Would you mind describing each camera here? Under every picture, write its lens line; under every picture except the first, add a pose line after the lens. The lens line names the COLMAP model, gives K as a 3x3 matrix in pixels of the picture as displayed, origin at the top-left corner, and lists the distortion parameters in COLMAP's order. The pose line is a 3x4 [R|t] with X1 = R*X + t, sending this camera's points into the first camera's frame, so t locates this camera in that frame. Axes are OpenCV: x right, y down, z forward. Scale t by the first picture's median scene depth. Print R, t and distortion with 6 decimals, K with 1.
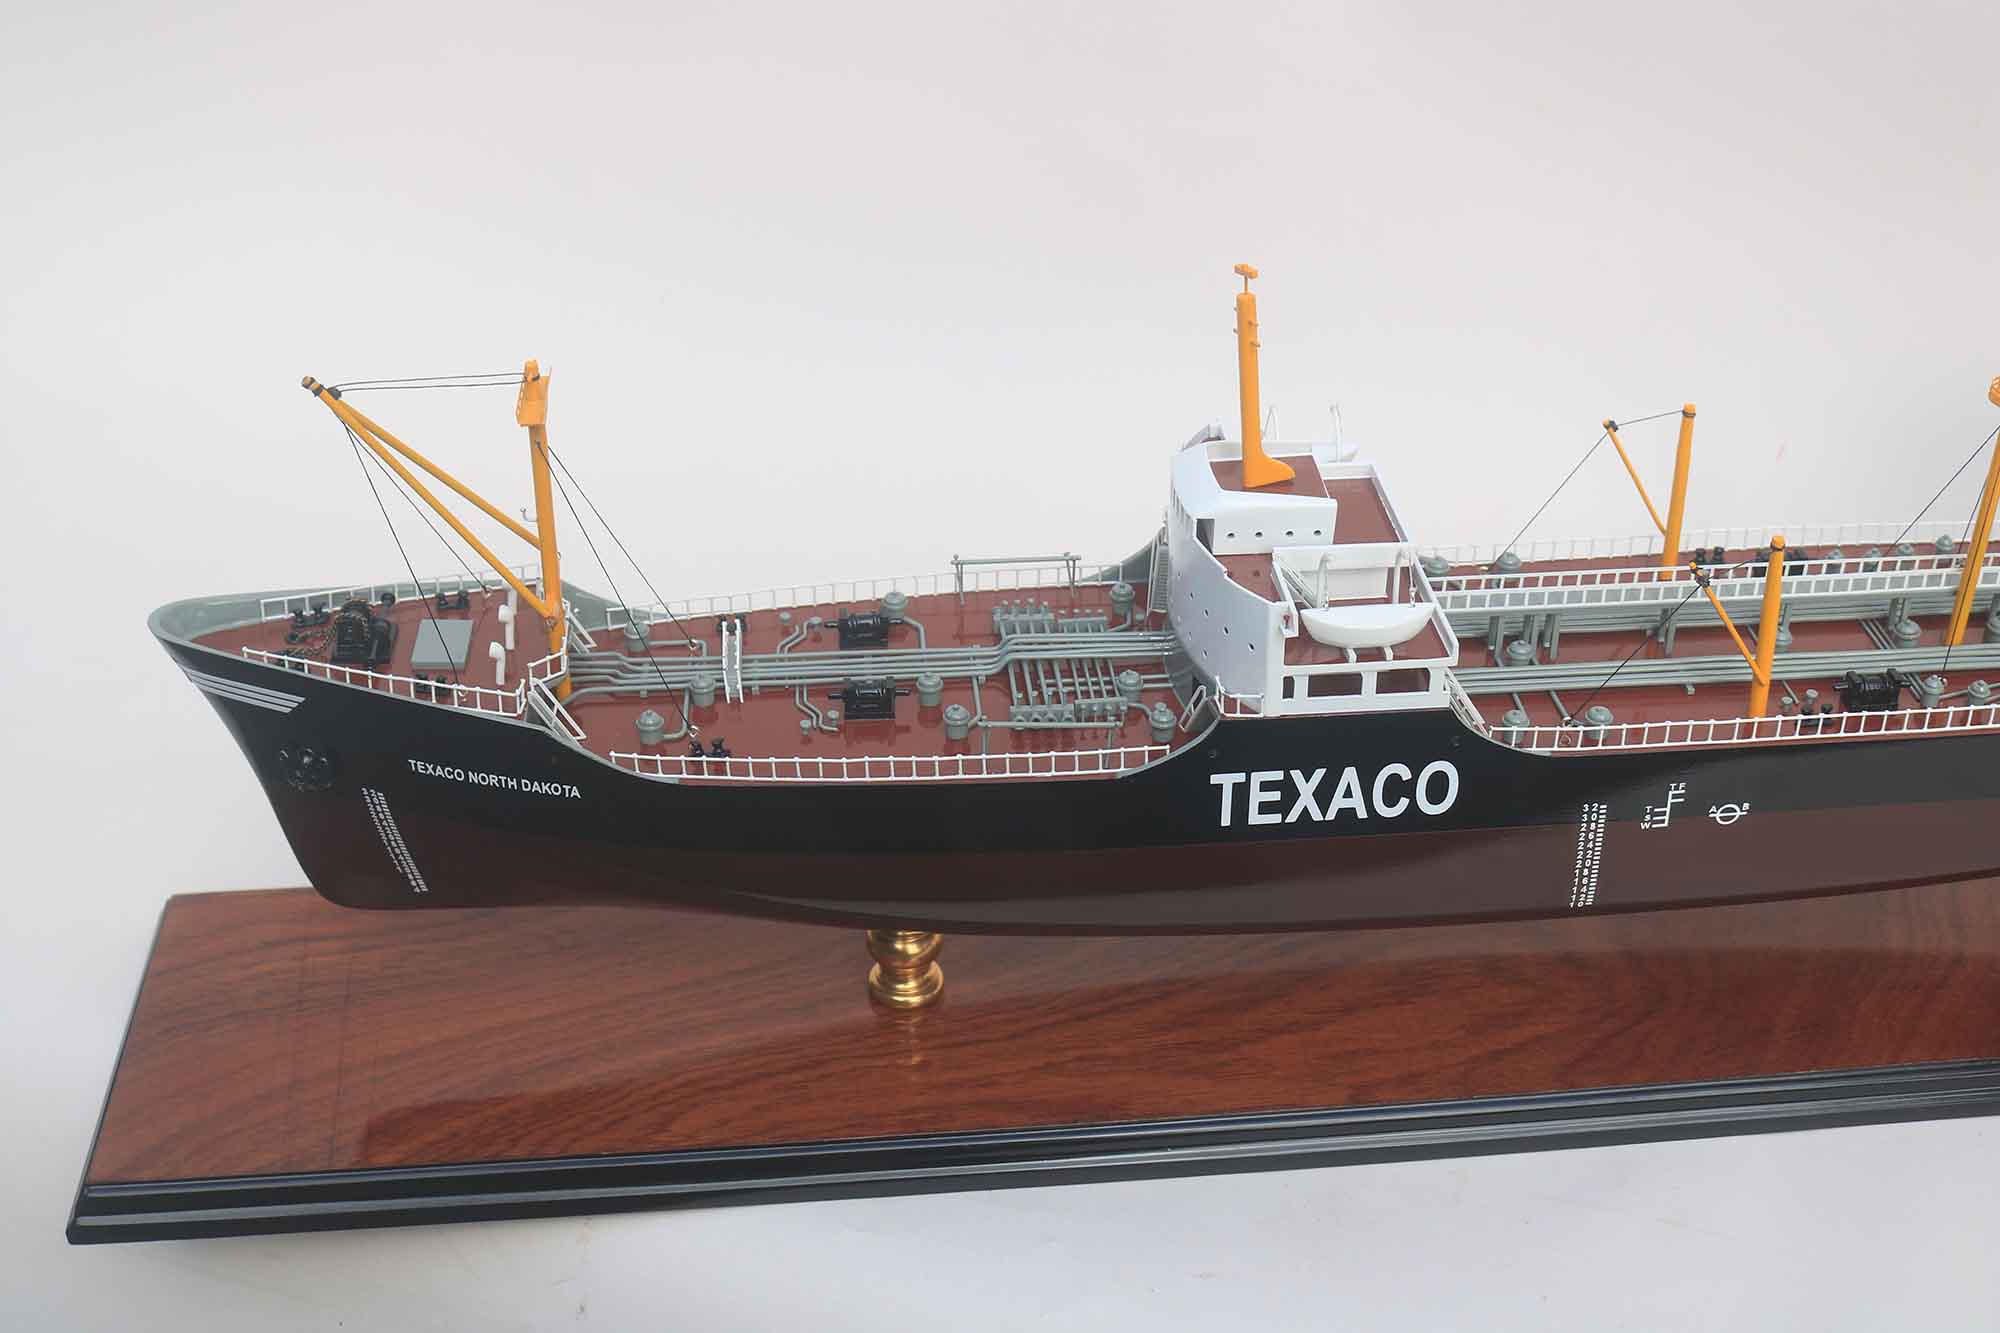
lens RADIAL K [[2425.7, 0, 984.1], [0, 2425.7, 663.0], [0, 0, 1]] dist [-0.105432, 0.141383]
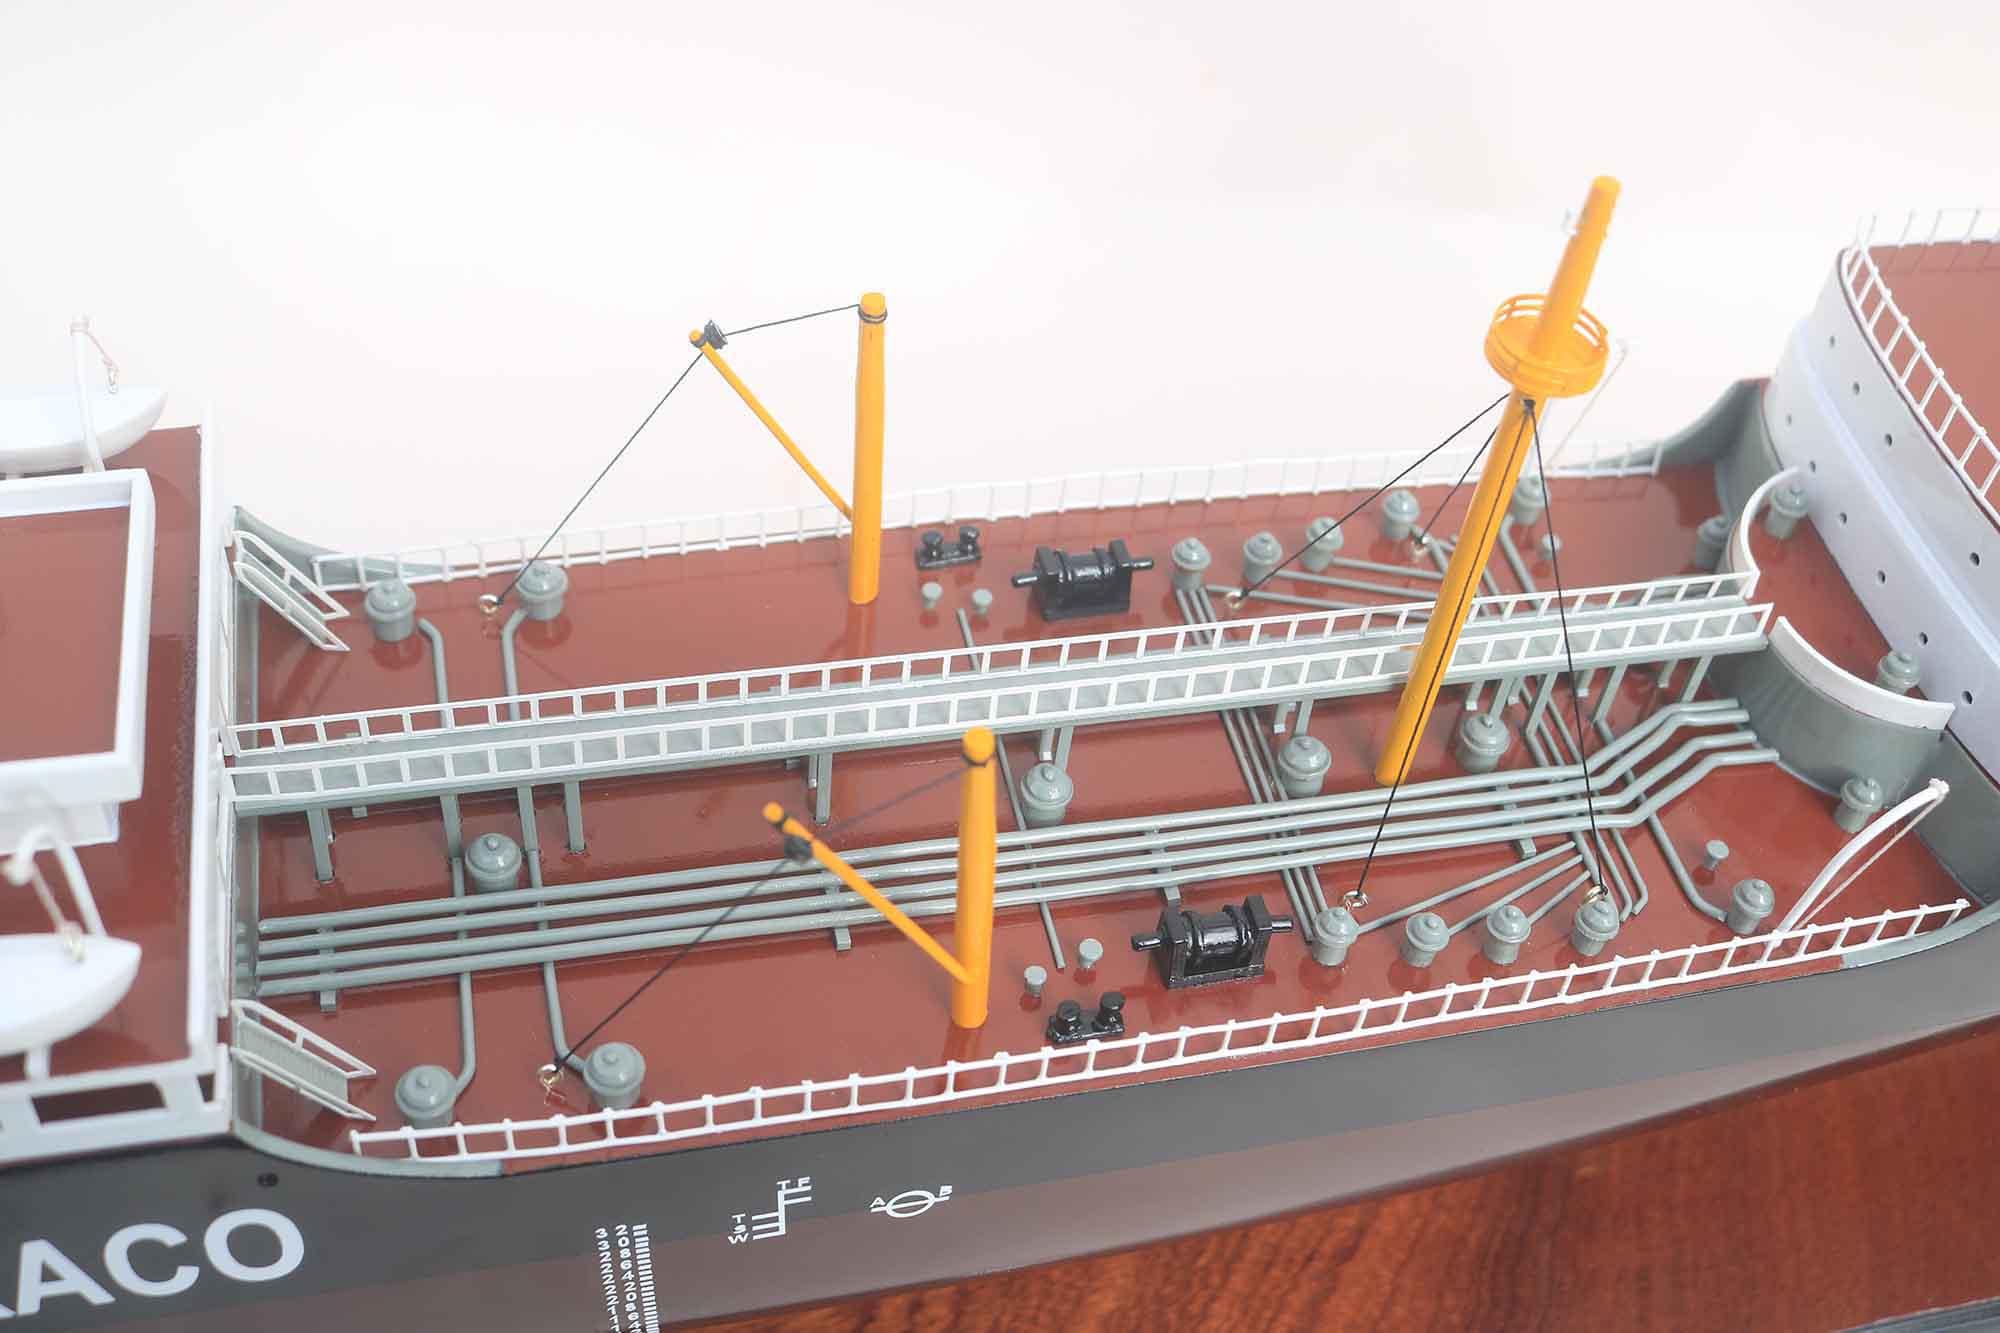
lens RADIAL K [[2209.7, 0, 985.6], [0, 2209.7, 665.8], [0, 0, 1]] dist [-0.126582, 0.138607]
pose [[0.986250, -0.039351, 0.160504, 0.261120], [-0.005574, 0.962764, 0.270287, -0.165198], [-0.165164, -0.267465, 0.949307, 0.612428]]
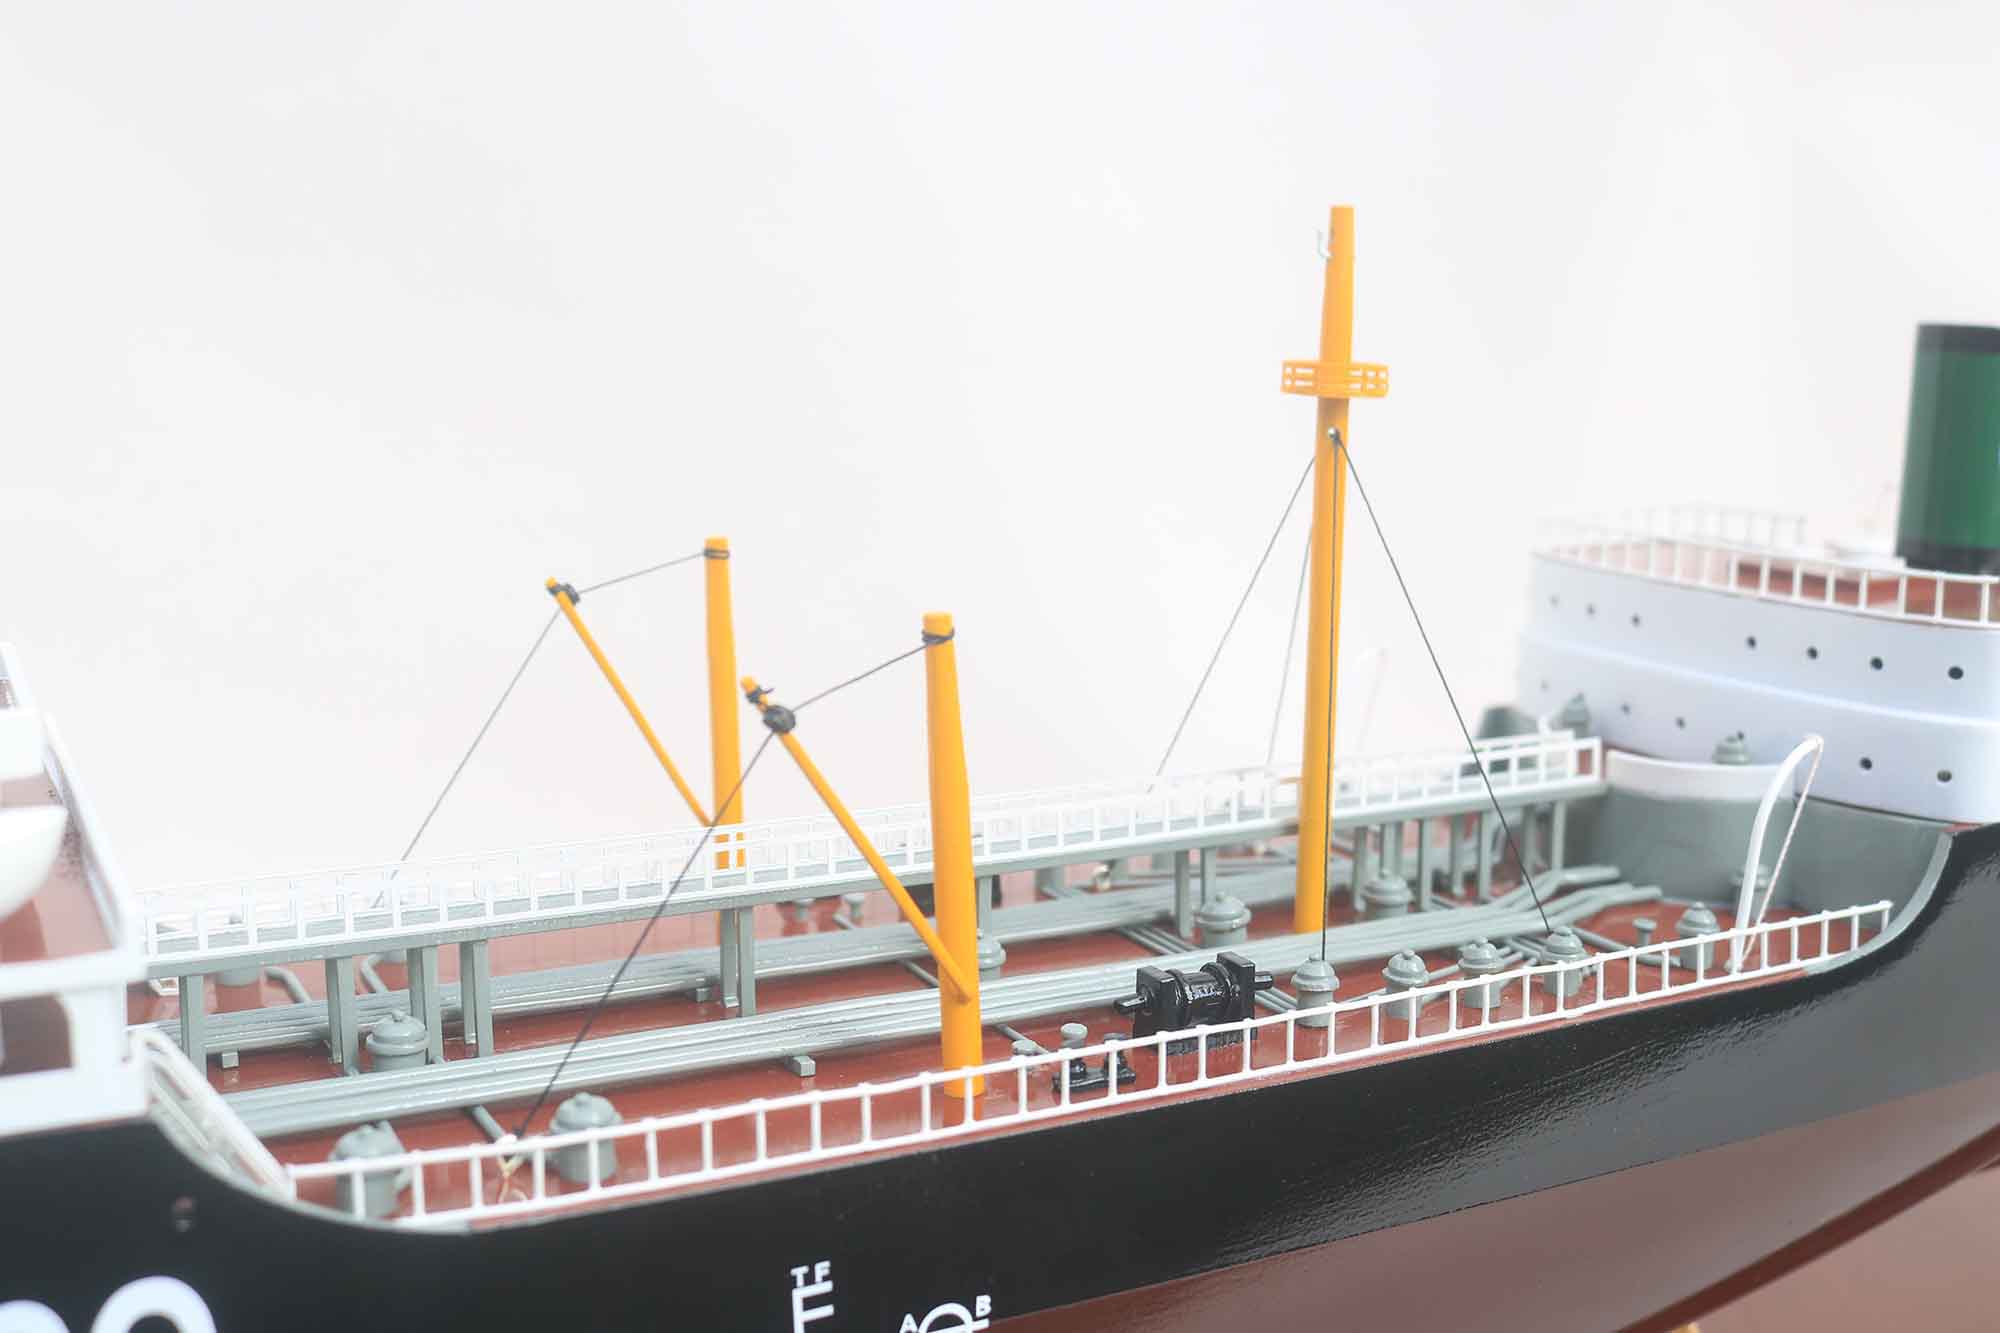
lens RADIAL K [[2209.7, 0, 985.6], [0, 2209.7, 665.8], [0, 0, 1]] dist [-0.126582, 0.138607]
pose [[0.926521, -0.055565, 0.372119, 0.187277], [0.192569, 0.919706, -0.342137, 0.088275], [-0.323229, 0.388655, 0.862827, 0.644446]]
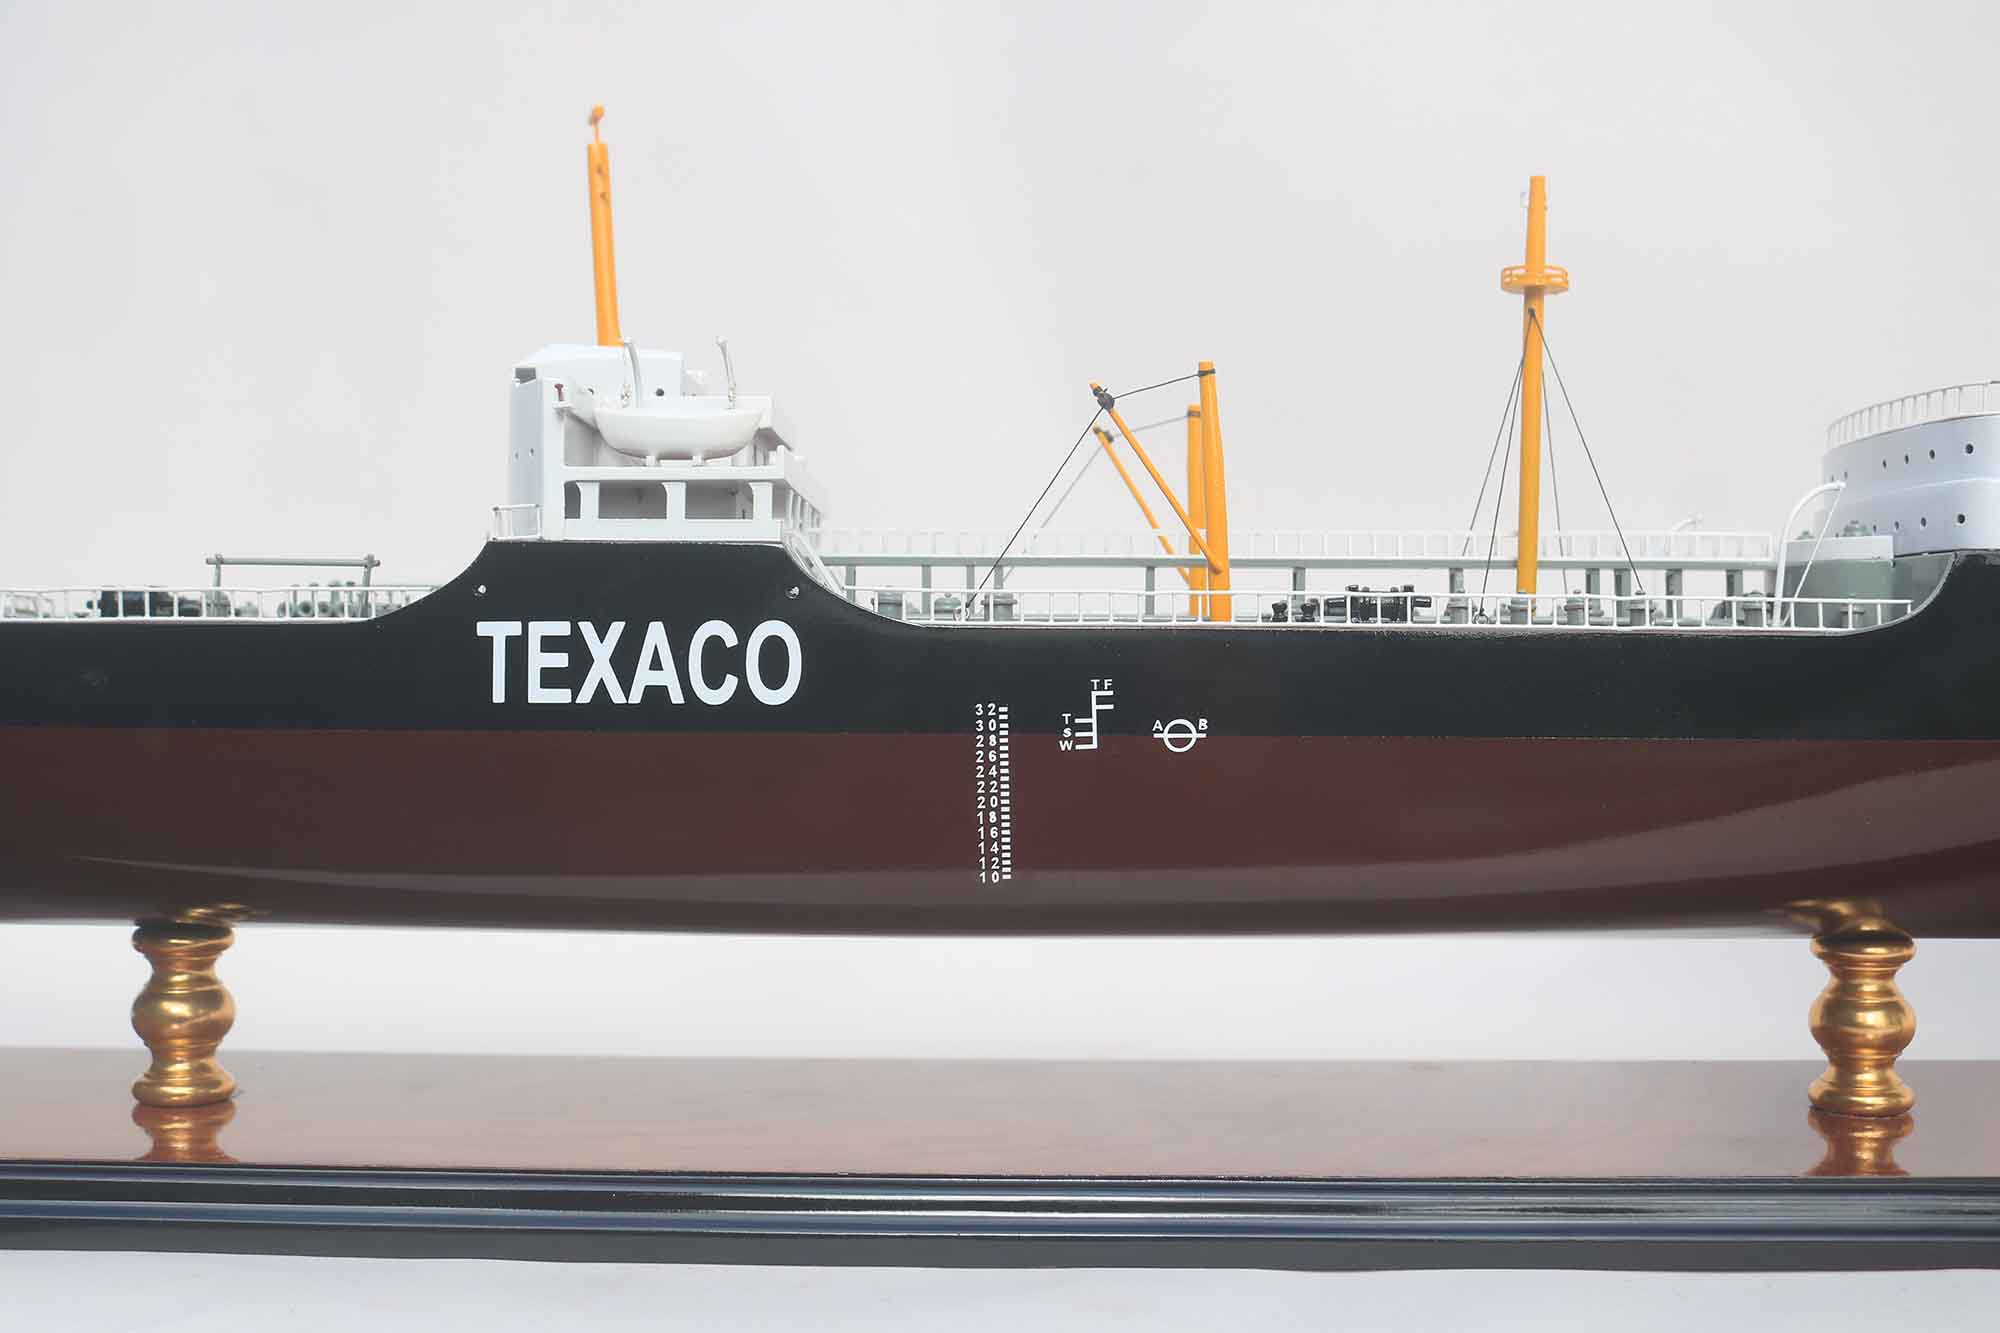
lens RADIAL K [[2405.1, 0, 1000.0], [0, 2405.1, 666.5], [0, 0, 1]] dist [-0.104821, 0.095147]
pose [[0.994503, 0.010833, -0.104147, 0.336185], [-0.065731, 0.838824, -0.540420, 0.456965], [0.081507, 0.544295, 0.834925, 0.368383]]
